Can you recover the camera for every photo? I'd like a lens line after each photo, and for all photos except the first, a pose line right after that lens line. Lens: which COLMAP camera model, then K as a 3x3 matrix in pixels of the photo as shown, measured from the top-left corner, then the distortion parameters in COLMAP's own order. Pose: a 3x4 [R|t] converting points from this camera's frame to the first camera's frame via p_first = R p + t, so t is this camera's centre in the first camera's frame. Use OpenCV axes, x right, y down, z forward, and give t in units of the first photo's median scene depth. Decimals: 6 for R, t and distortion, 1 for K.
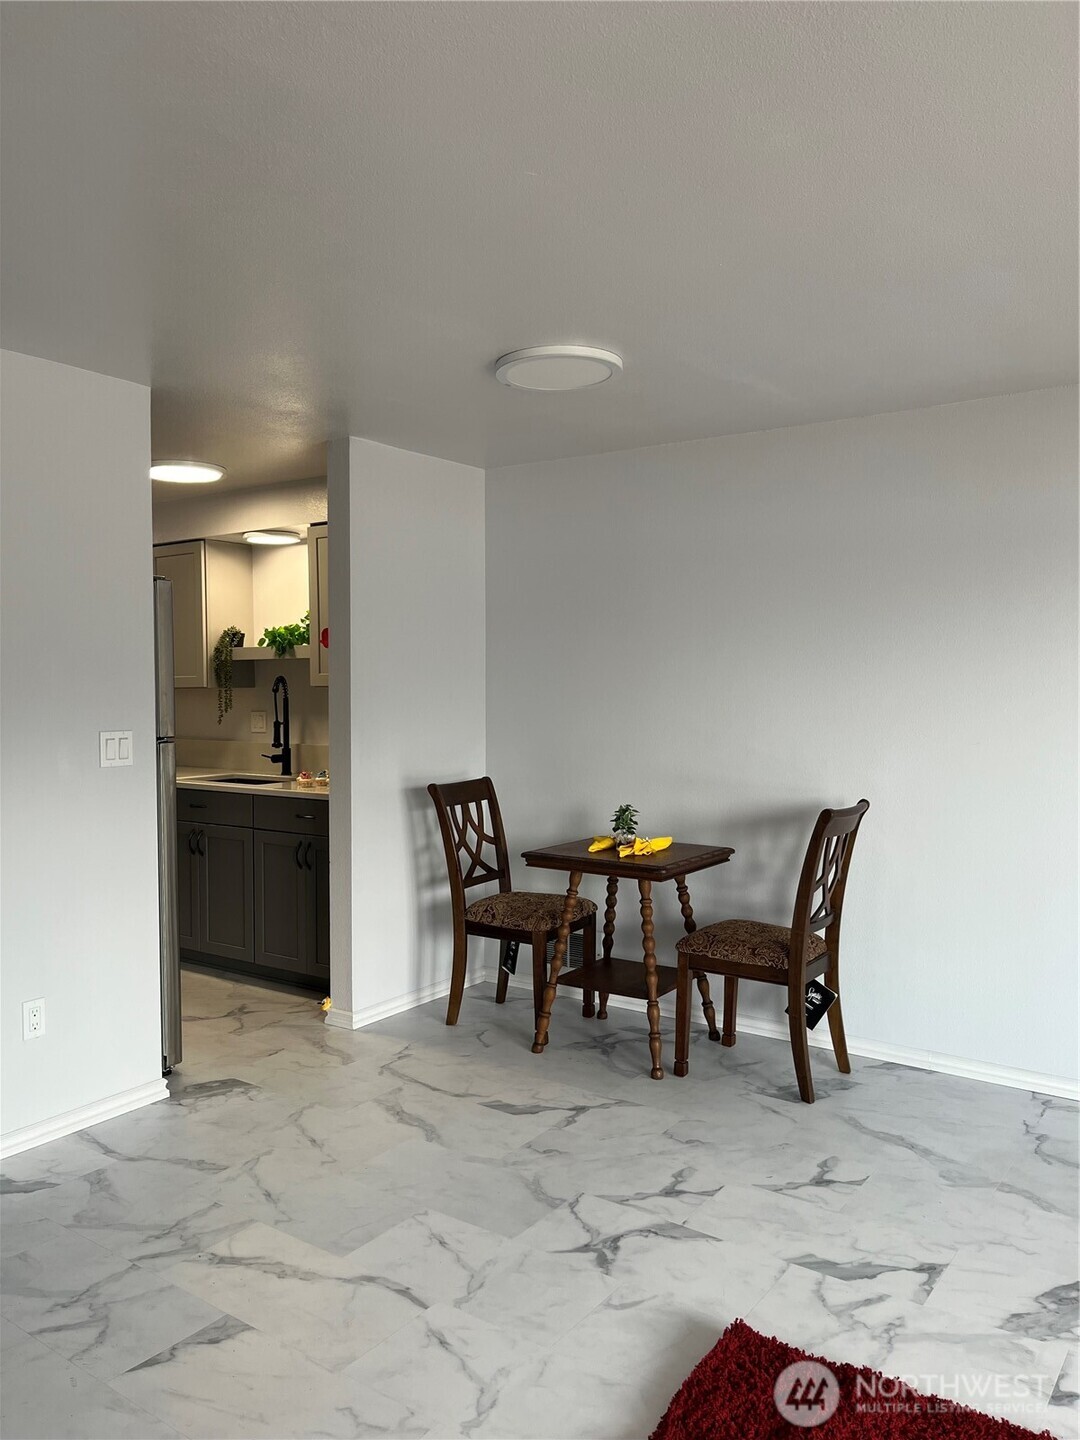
lens RADIAL K [[1090.4, 0, 532.9], [0, 1090.4, 718.8], [0, 0, 1]] dist [0.055681, -0.069423]
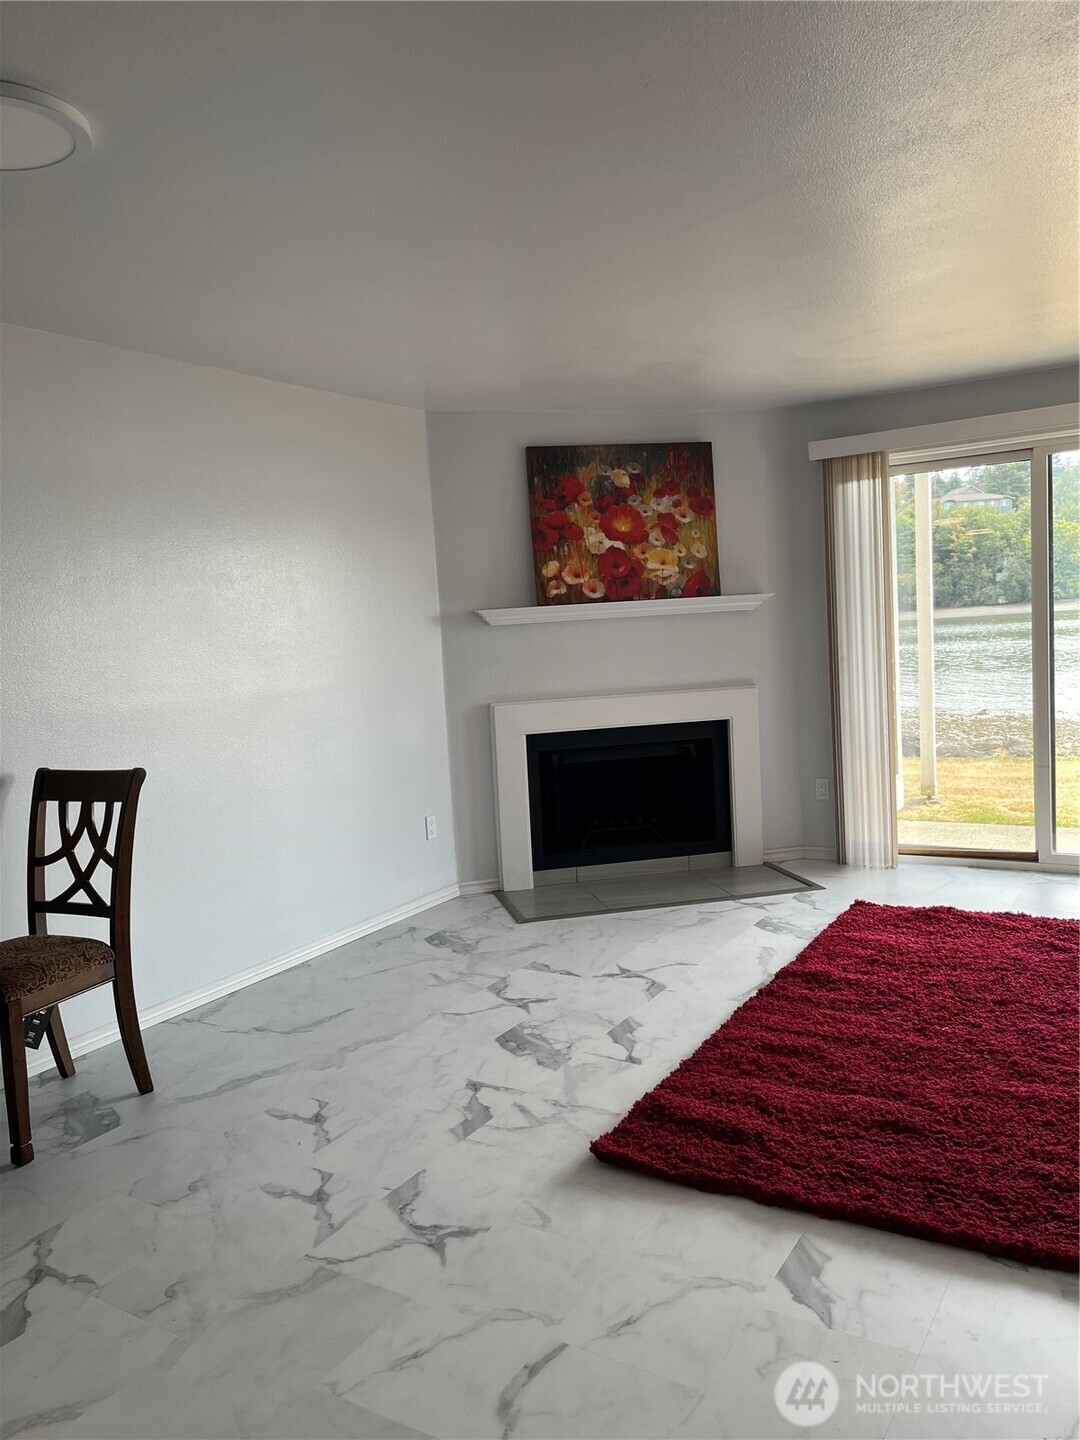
lens RADIAL K [[1090.4, 0, 539.8], [0, 1090.4, 723.0], [0, 0, 1]] dist [0.055681, -0.069423]
pose [[-0.063267, -0.089369, 0.993987, -0.565685], [0.093261, 0.991095, 0.095044, -0.009852], [-0.993630, 0.098713, -0.054369, 0.649906]]
